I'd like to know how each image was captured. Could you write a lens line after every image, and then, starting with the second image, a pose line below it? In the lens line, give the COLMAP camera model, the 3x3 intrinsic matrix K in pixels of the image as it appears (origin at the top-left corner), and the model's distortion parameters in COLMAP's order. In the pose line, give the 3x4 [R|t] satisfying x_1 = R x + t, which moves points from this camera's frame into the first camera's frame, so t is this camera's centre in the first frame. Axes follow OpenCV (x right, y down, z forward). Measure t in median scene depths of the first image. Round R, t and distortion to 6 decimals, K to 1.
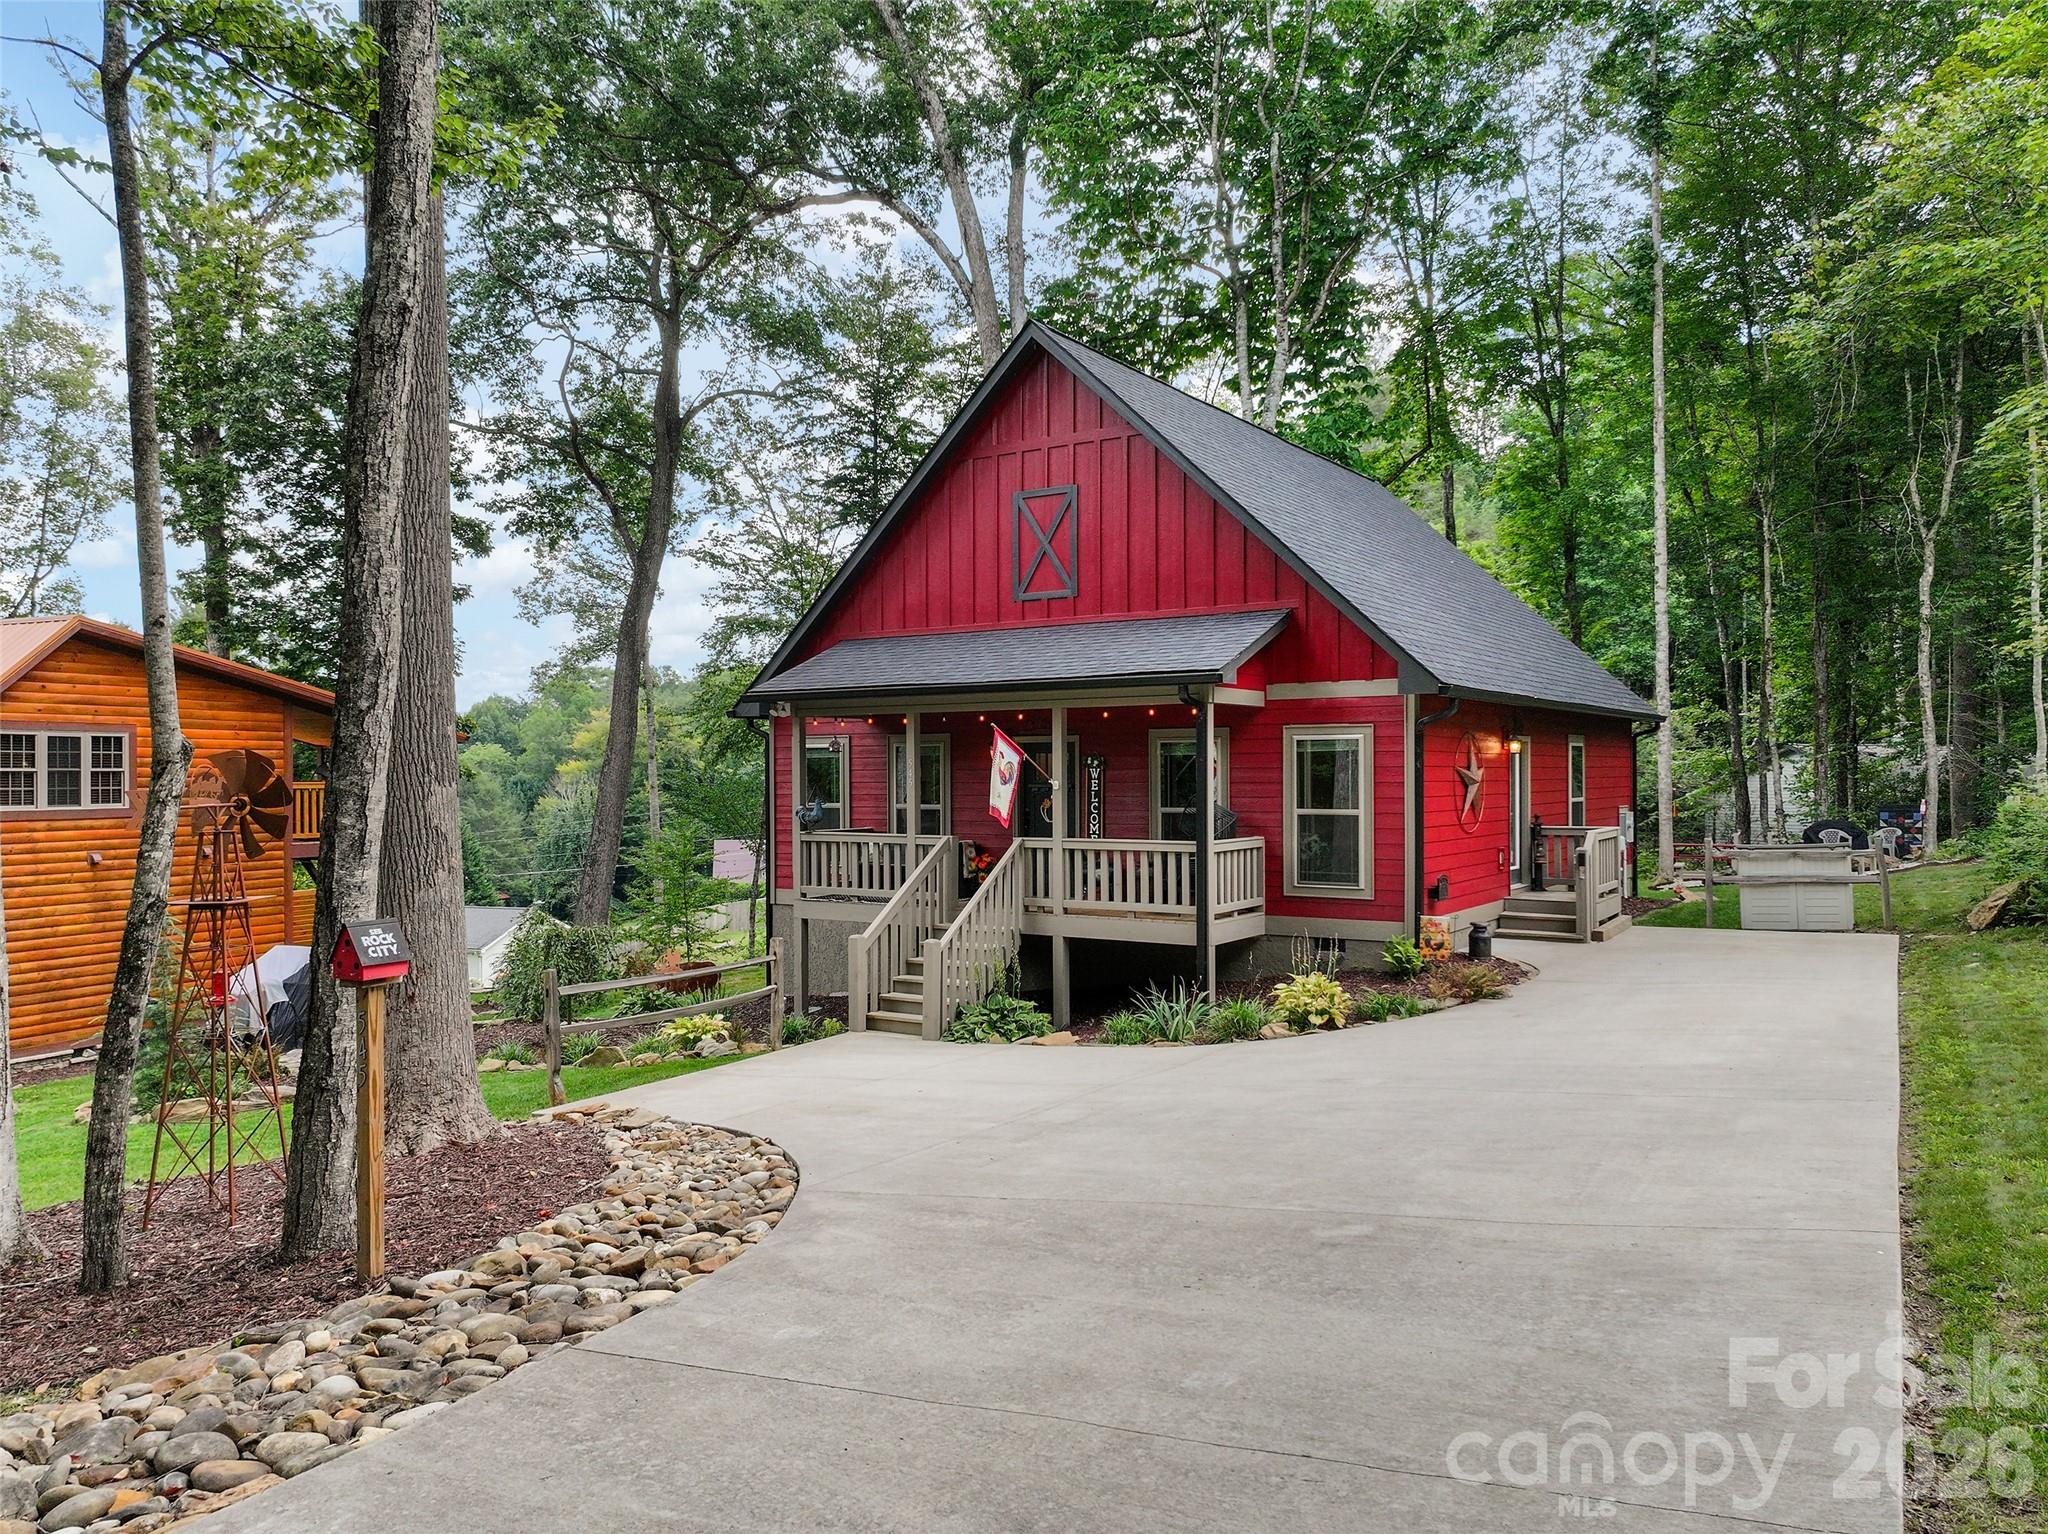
lens RADIAL K [[1433.5, 0, 1028.0], [0, 1433.5, 756.5], [0, 0, 1]] dist [0.004887, 0.006543]
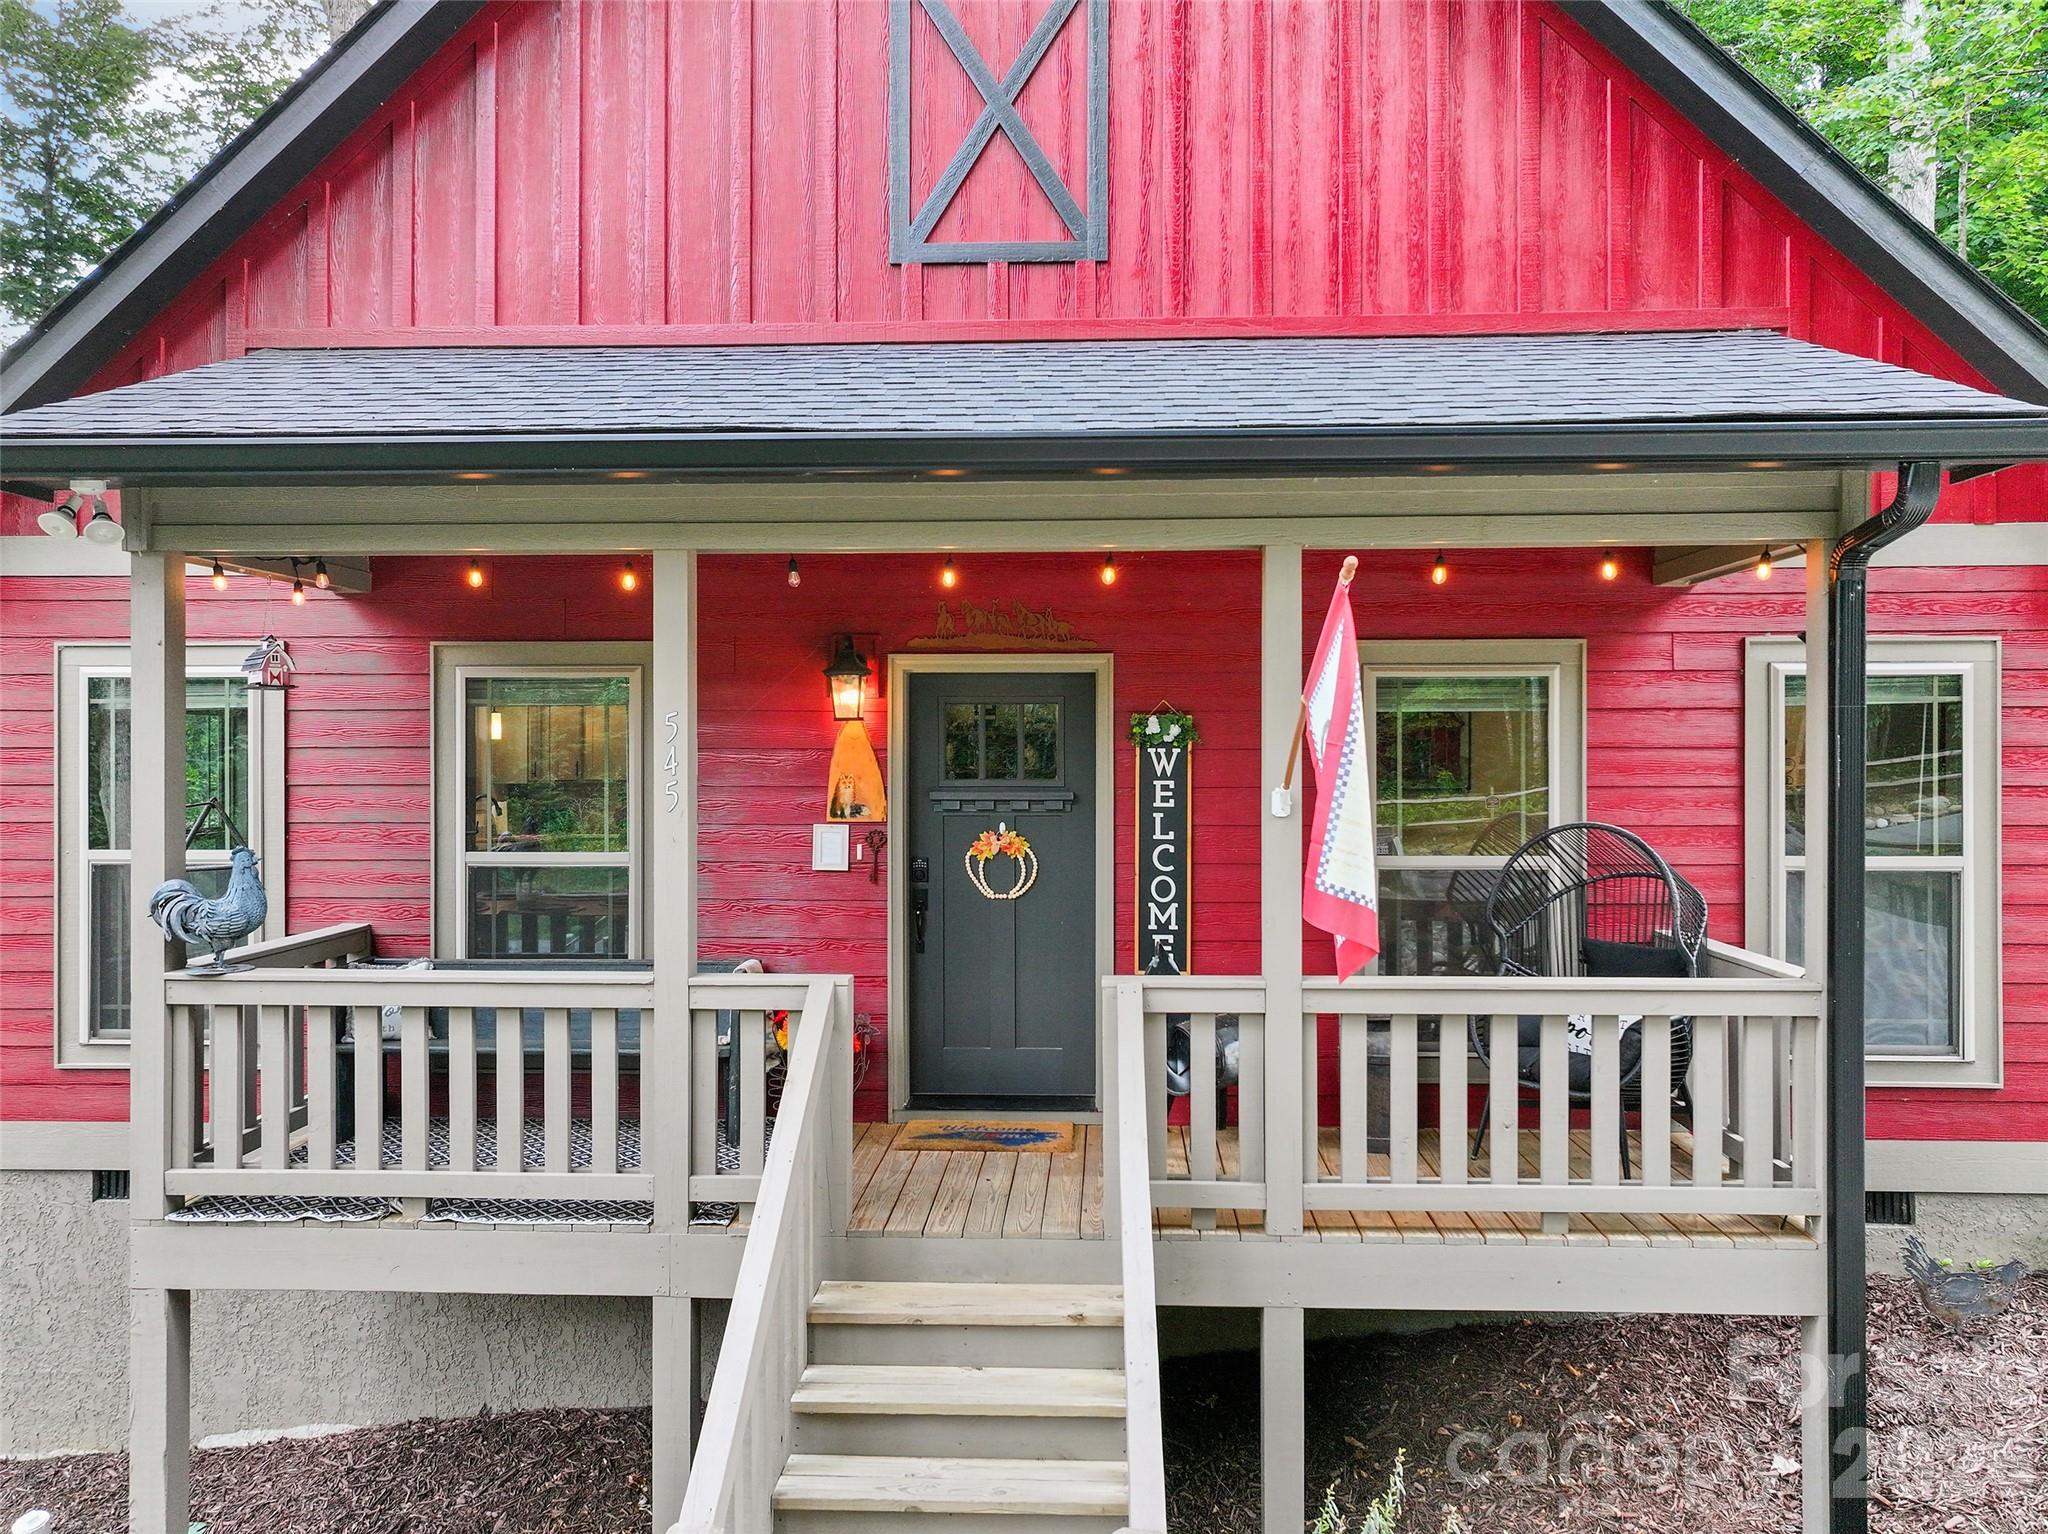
lens RADIAL K [[1433.5, 0, 1028.0], [0, 1433.5, 756.5], [0, 0, 1]] dist [0.004887, 0.006543]
pose [[0.855263, 0.003135, 0.518184, -0.161287], [-0.011029, 0.999865, 0.012153, 0.006300], [-0.518076, -0.016109, 0.855183, 0.688625]]
